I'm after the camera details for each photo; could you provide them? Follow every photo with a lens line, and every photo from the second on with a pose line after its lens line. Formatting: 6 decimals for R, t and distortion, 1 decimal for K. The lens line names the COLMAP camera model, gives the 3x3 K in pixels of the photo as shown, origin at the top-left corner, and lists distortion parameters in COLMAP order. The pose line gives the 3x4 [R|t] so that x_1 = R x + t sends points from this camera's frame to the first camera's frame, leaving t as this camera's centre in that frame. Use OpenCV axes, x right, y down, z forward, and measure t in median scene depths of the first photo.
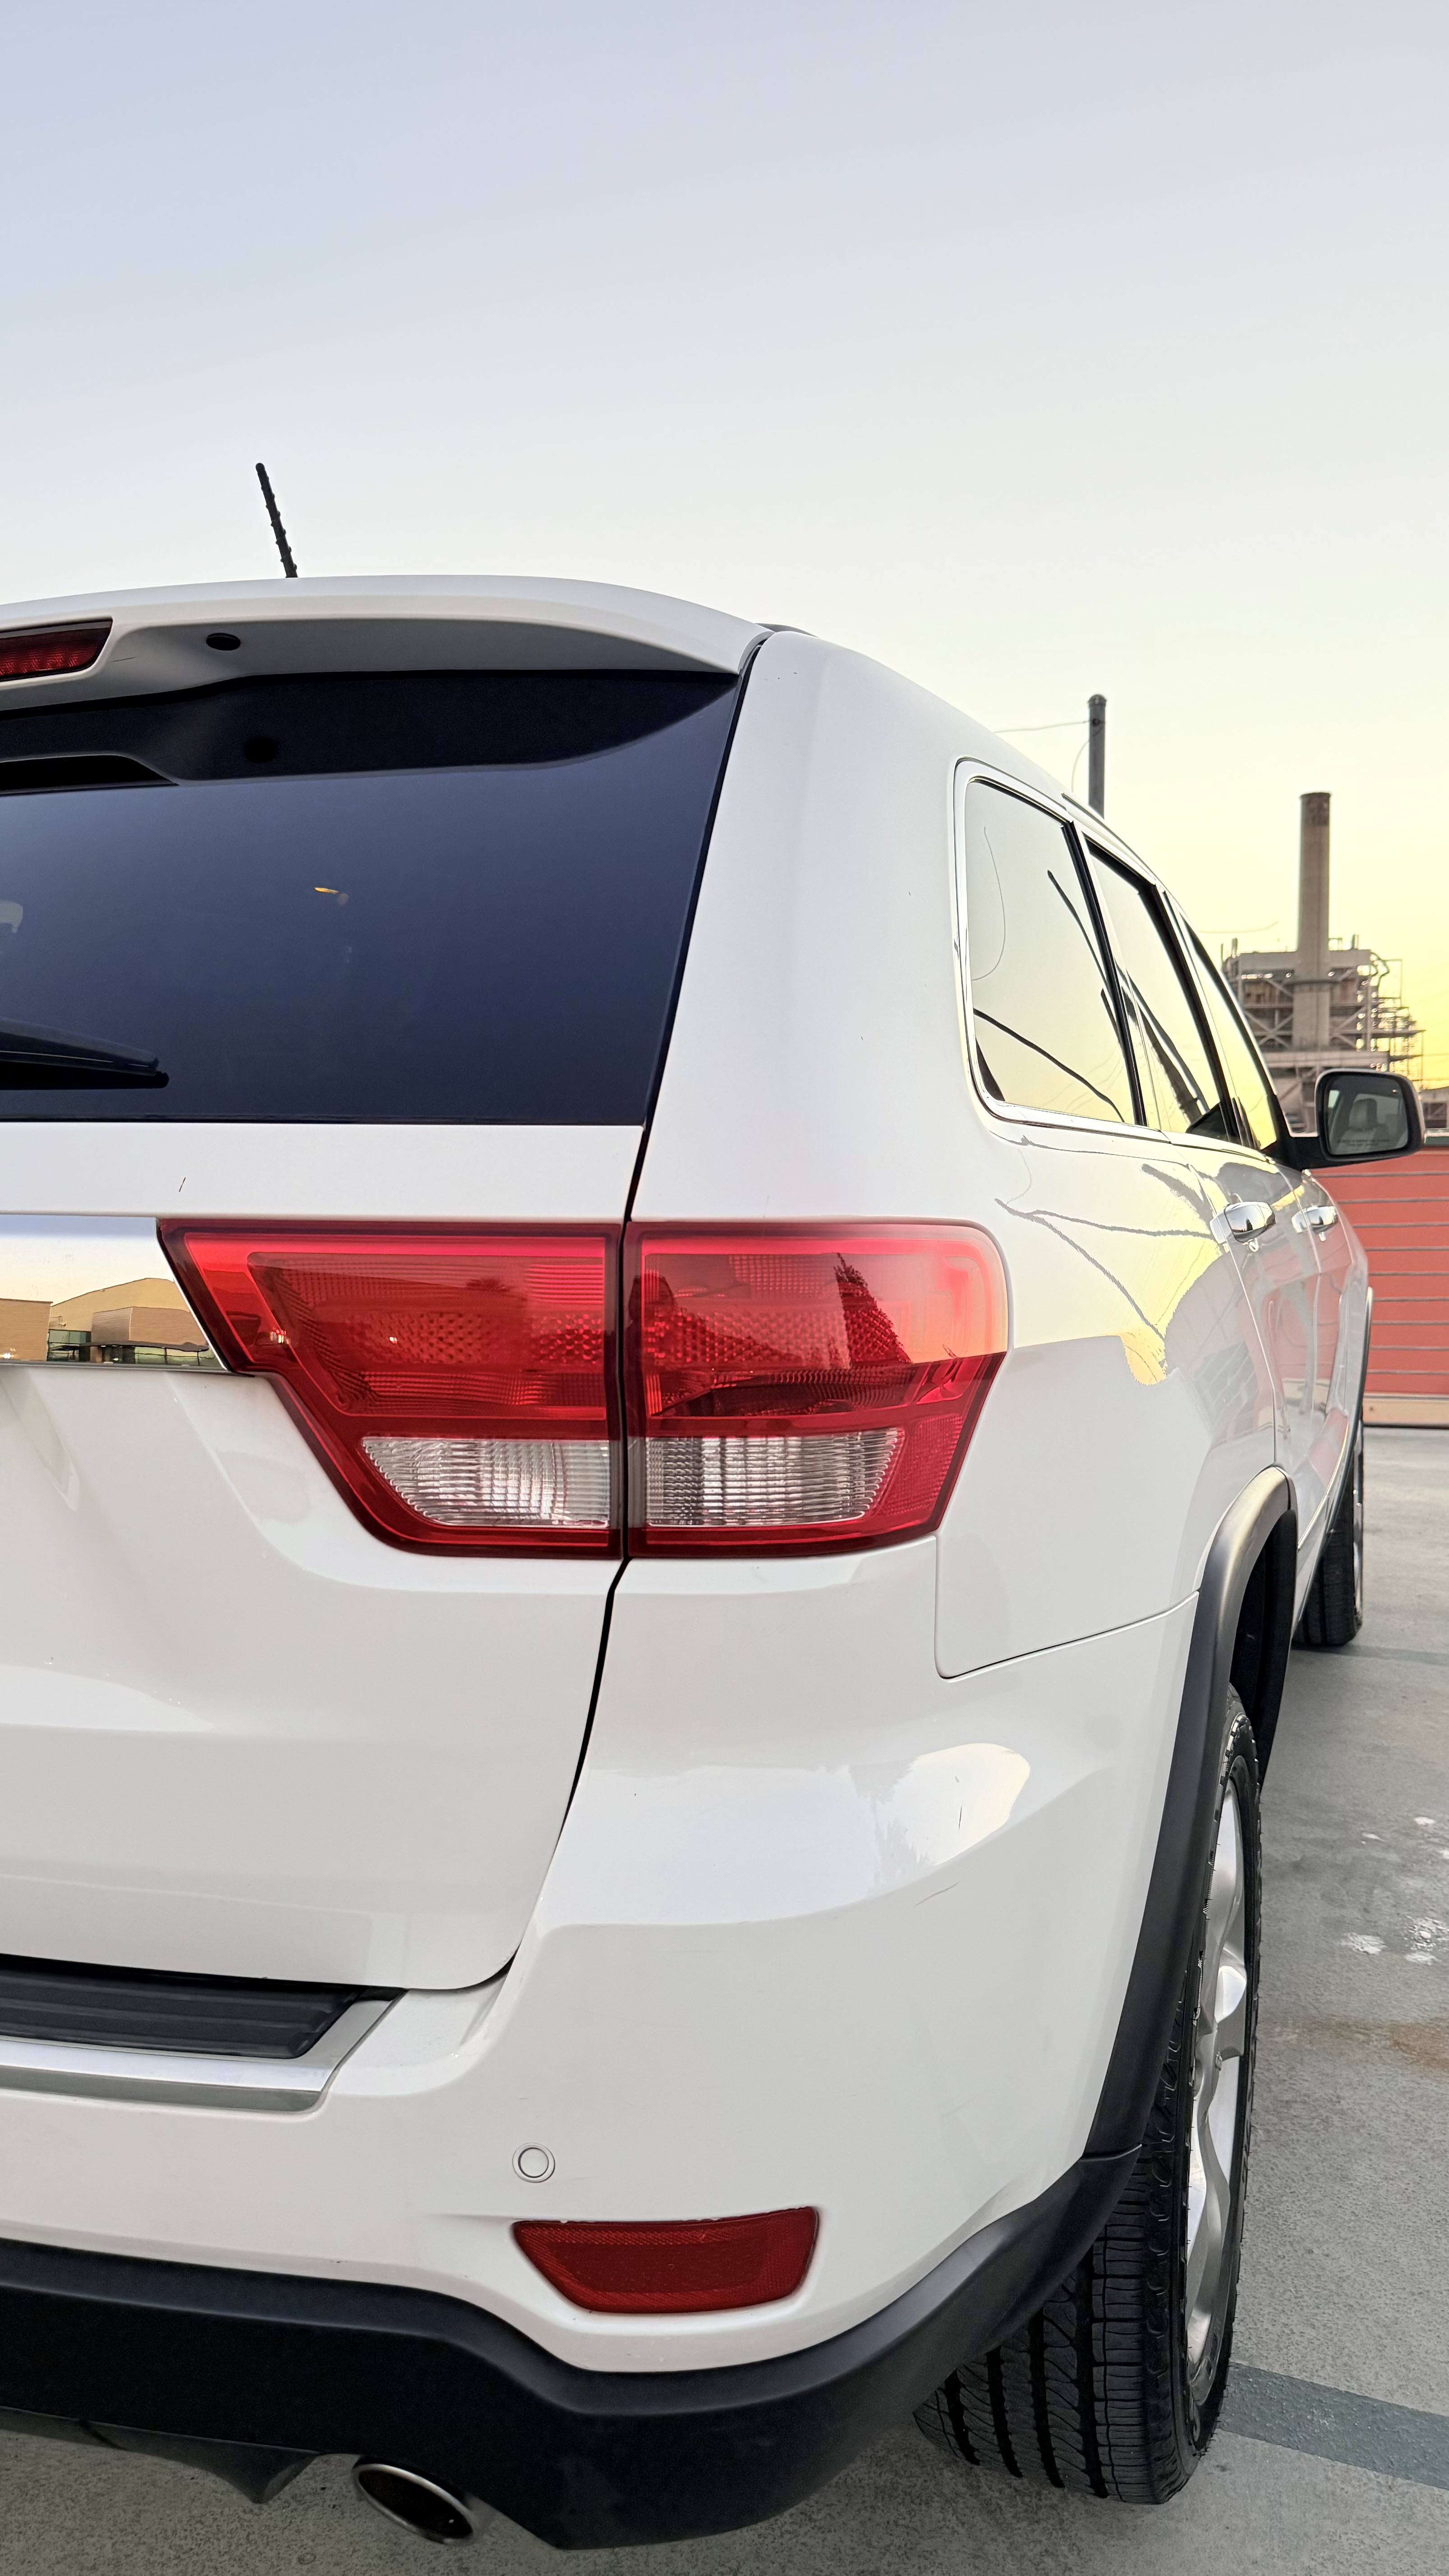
lens RADIAL K [[1763.6, 0, 724.5], [0, 1763.6, 1288.0], [0, 0, 1]] dist [0.118699, -0.184283]
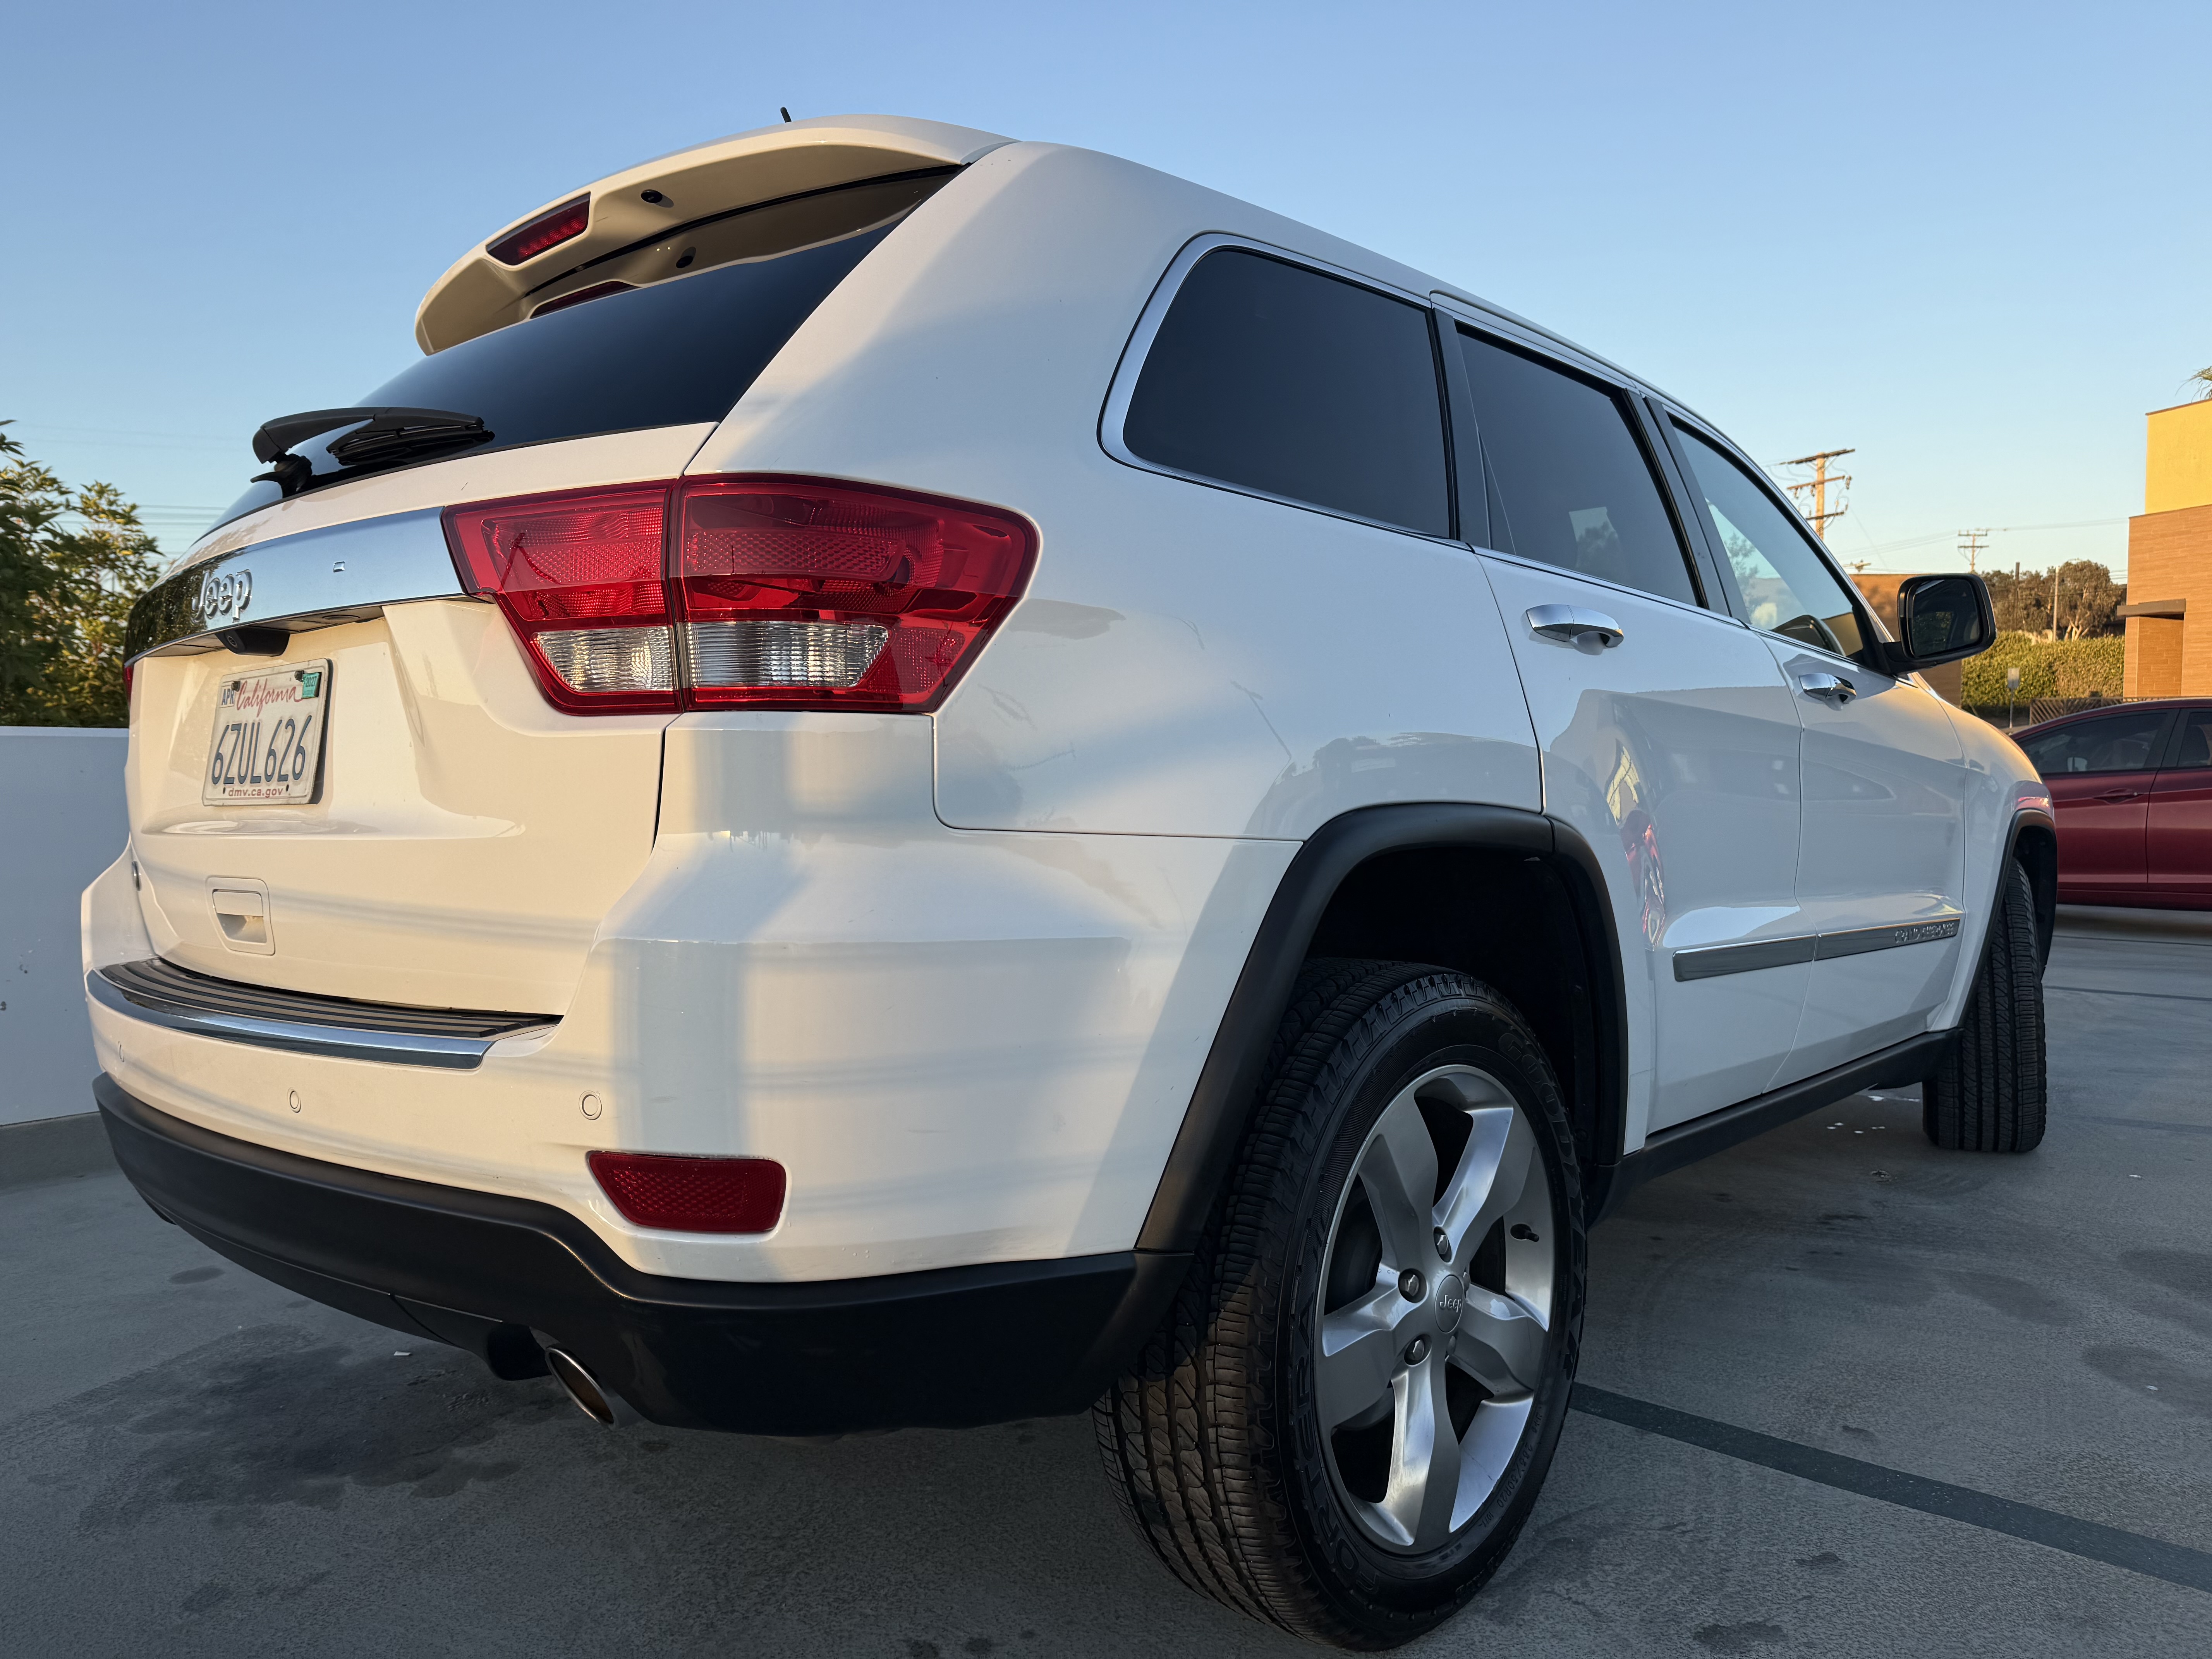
lens RADIAL K [[1483.7, 0, 1106.0], [0, 1483.7, 829.5], [0, 0, 1]] dist [0.054758, -0.083495]
pose [[0.938158, -0.003299, -0.346191, 0.686997], [-0.017532, 0.998219, -0.057022, 0.311790], [0.345763, 0.059565, 0.936429, -0.011938]]
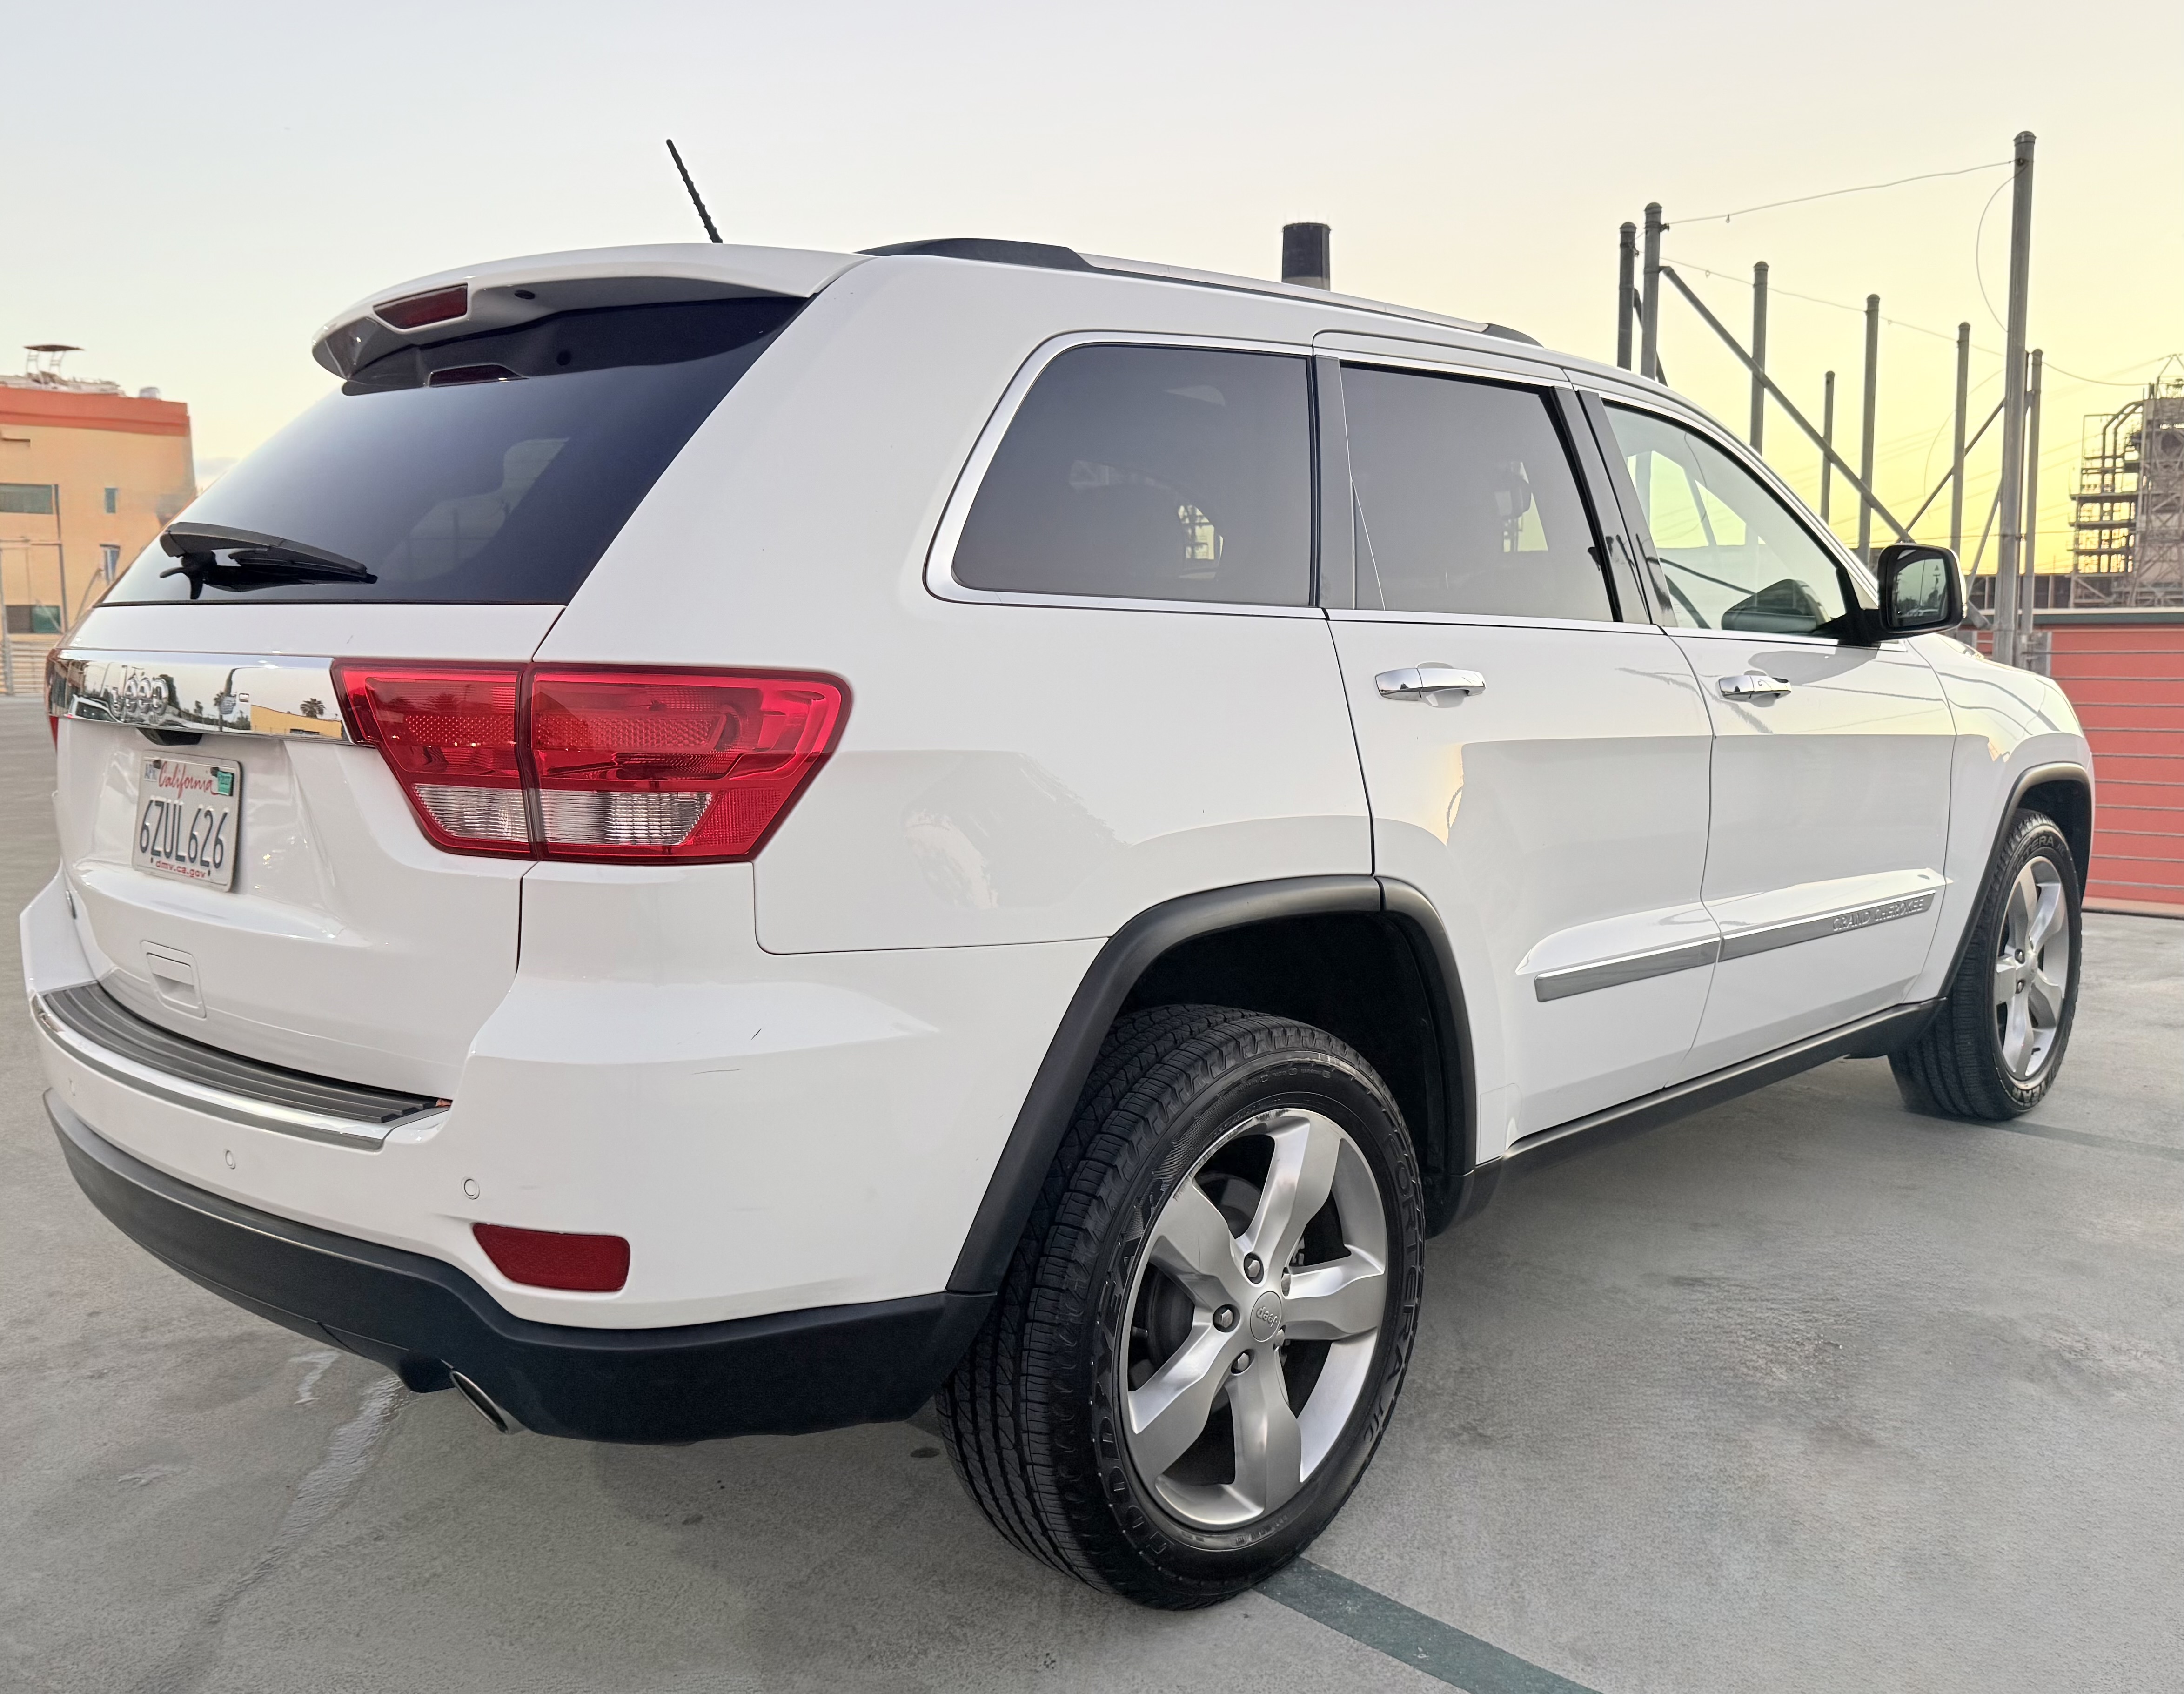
lens RADIAL K [[1796.0, 0, 1216.7], [0, 1796.0, 856.6], [0, 0, 1]] dist [0.012661, -0.042107]
pose [[0.941035, 0.047969, -0.334890, 1.134744], [-0.028949, 0.997683, 0.061560, 0.023708], [0.337067, -0.048235, 0.940244, -0.404732]]
